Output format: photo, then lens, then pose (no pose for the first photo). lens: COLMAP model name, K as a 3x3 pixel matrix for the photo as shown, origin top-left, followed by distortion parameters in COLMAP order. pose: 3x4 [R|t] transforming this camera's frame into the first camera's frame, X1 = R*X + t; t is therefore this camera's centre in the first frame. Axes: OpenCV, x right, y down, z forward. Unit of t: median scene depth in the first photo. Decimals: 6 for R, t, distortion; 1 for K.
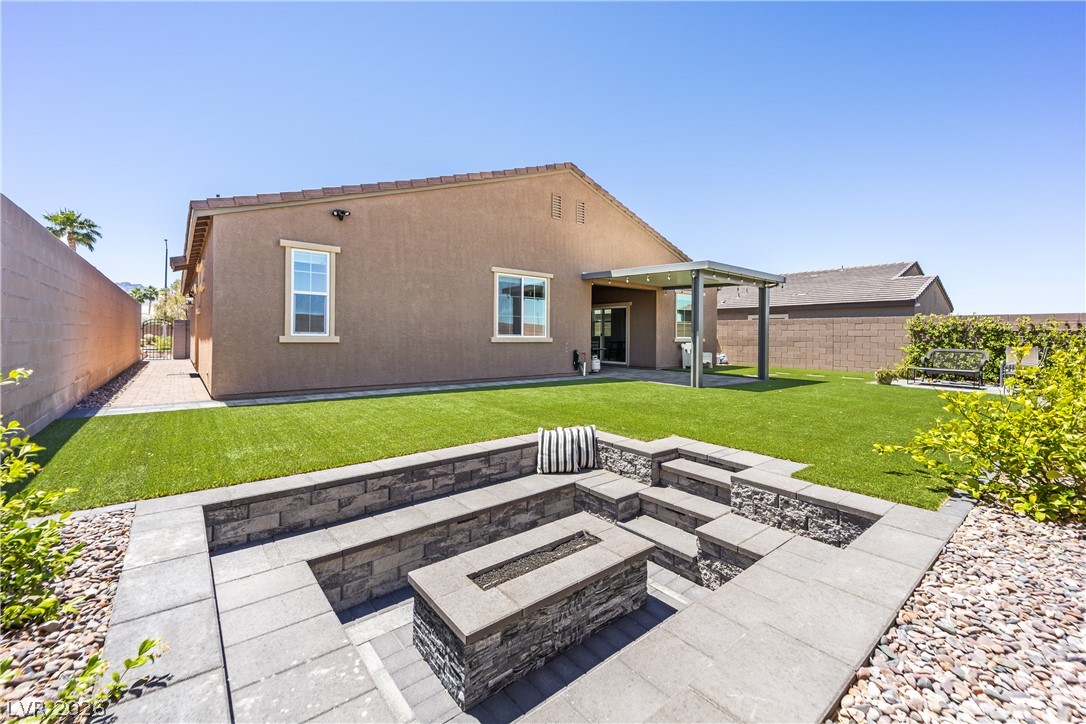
lens RADIAL K [[444.6, 0, 554.3], [0, 444.6, 340.9], [0, 0, 1]] dist [0.014860, -0.007525]
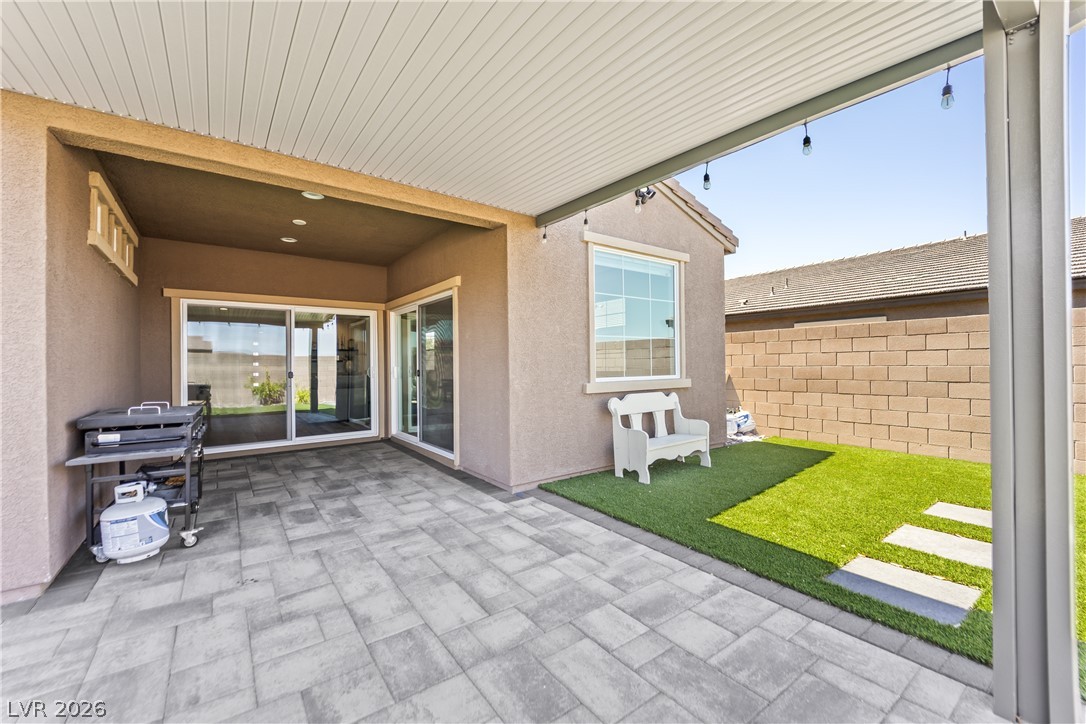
lens RADIAL K [[444.6, 0, 542.0], [0, 444.6, 360.5], [0, 0, 1]] dist [0.014860, -0.007525]
pose [[0.997597, -0.020657, -0.066136, 0.377897], [0.019479, 0.999641, -0.018403, -0.023800], [0.066492, 0.017070, 0.997641, 0.984332]]
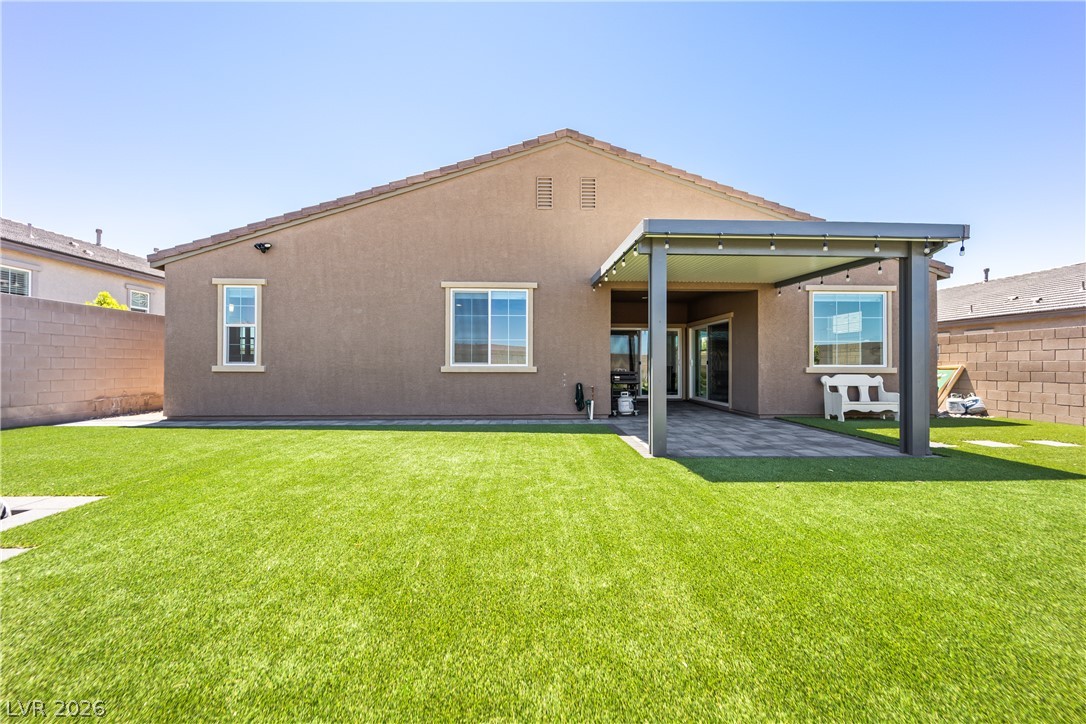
lens RADIAL K [[444.6, 0, 536.2], [0, 444.6, 361.3], [0, 0, 1]] dist [0.014860, -0.007525]
pose [[0.794697, -0.012112, -0.606885, 0.502535], [-0.001713, 0.999752, -0.022196, 0.001046], [0.607003, 0.018679, 0.794480, 0.443264]]
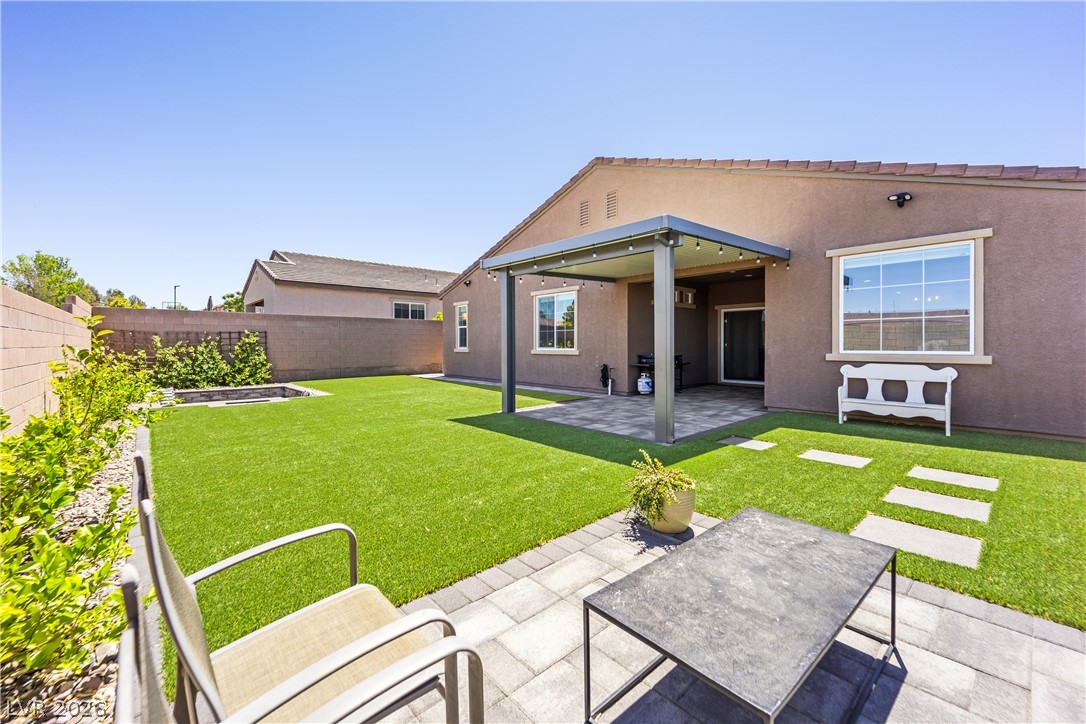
lens RADIAL K [[444.6, 0, 539.1], [0, 444.6, 355.7], [0, 0, 1]] dist [0.014860, -0.007525]
pose [[0.017676, 0.017411, -0.999692, 1.084649], [-0.007846, 0.999820, 0.017275, -0.012660], [0.999813, 0.007538, 0.017809, 0.992851]]
